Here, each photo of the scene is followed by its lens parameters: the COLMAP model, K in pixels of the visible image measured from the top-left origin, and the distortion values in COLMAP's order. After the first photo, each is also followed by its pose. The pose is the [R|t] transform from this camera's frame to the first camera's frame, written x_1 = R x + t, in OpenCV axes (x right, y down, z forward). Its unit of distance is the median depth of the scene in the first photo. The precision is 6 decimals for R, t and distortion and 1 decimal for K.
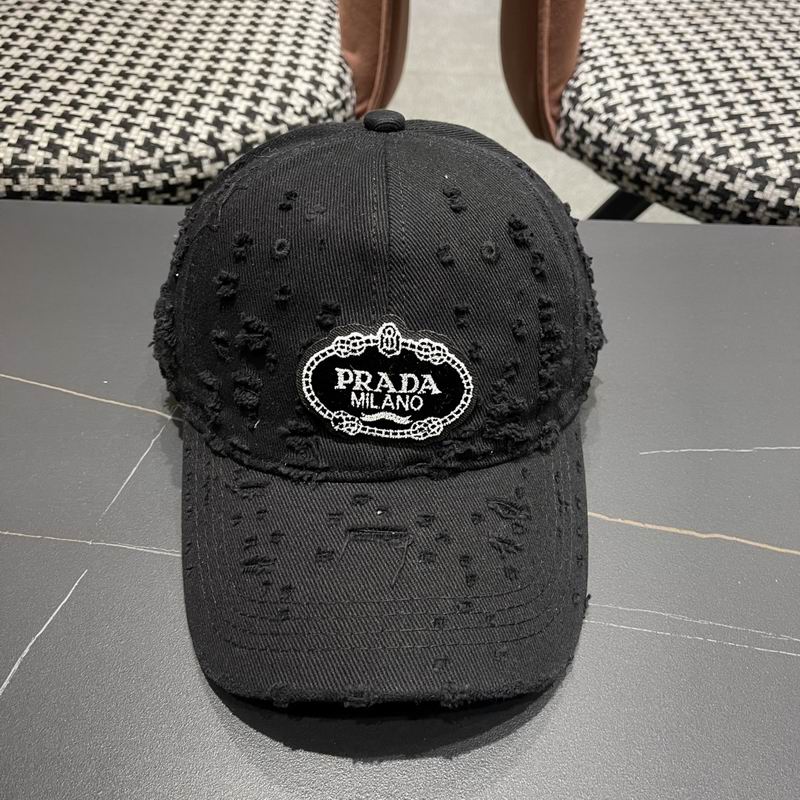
lens RADIAL K [[845.4, 0, 403.1], [0, 845.4, 399.8], [0, 0, 1]] dist [0.016204, 0.000000]
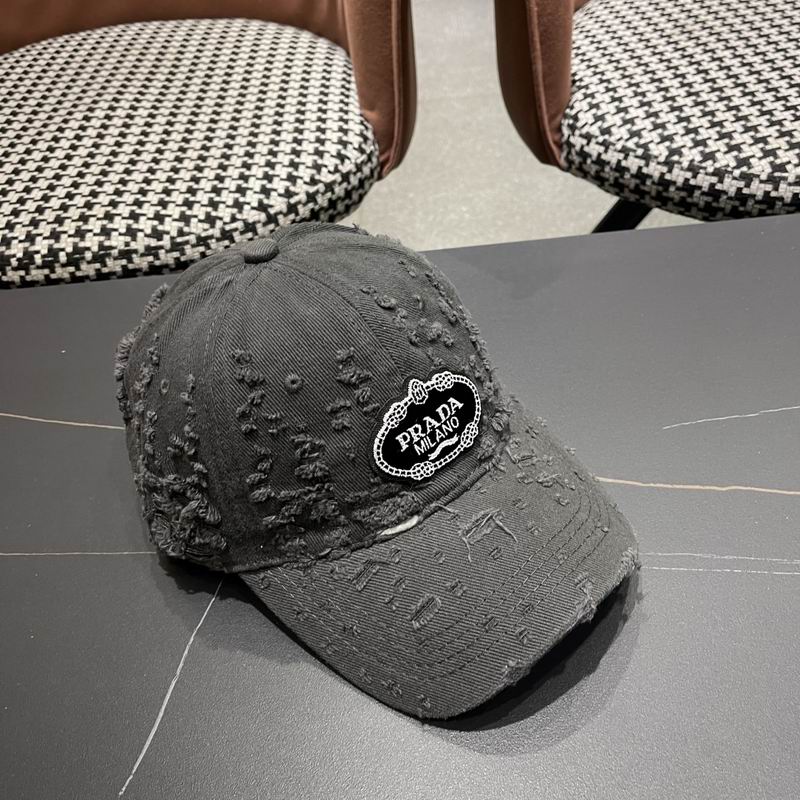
lens RADIAL K [[845.4, 0, 404.8], [0, 845.4, 406.1], [0, 0, 1]] dist [0.016204, 0.000000]
pose [[0.991618, -0.122139, -0.042142, -0.017186], [0.121630, 0.992470, -0.014438, 0.003492], [0.043589, 0.009191, 0.999007, -0.135085]]
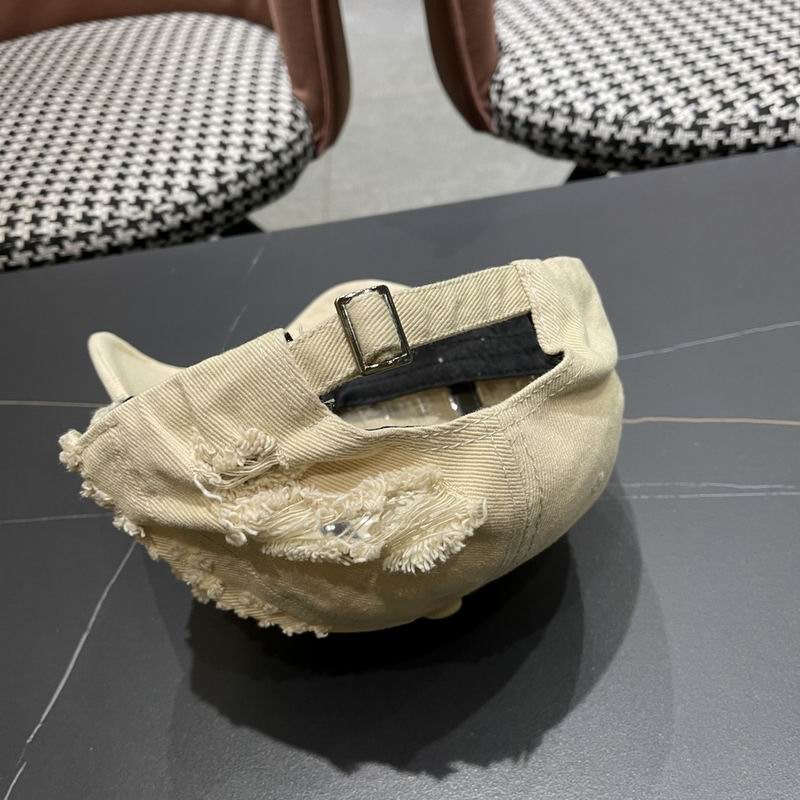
lens RADIAL K [[845.4, 0, 397.6], [0, 845.4, 419.1], [0, 0, 1]] dist [0.016204, 0.000000]
pose [[0.982655, -0.177251, -0.054508, 0.055443], [0.176540, 0.984135, -0.017638, 0.072725], [0.056769, 0.007709, 0.998358, -0.131474]]
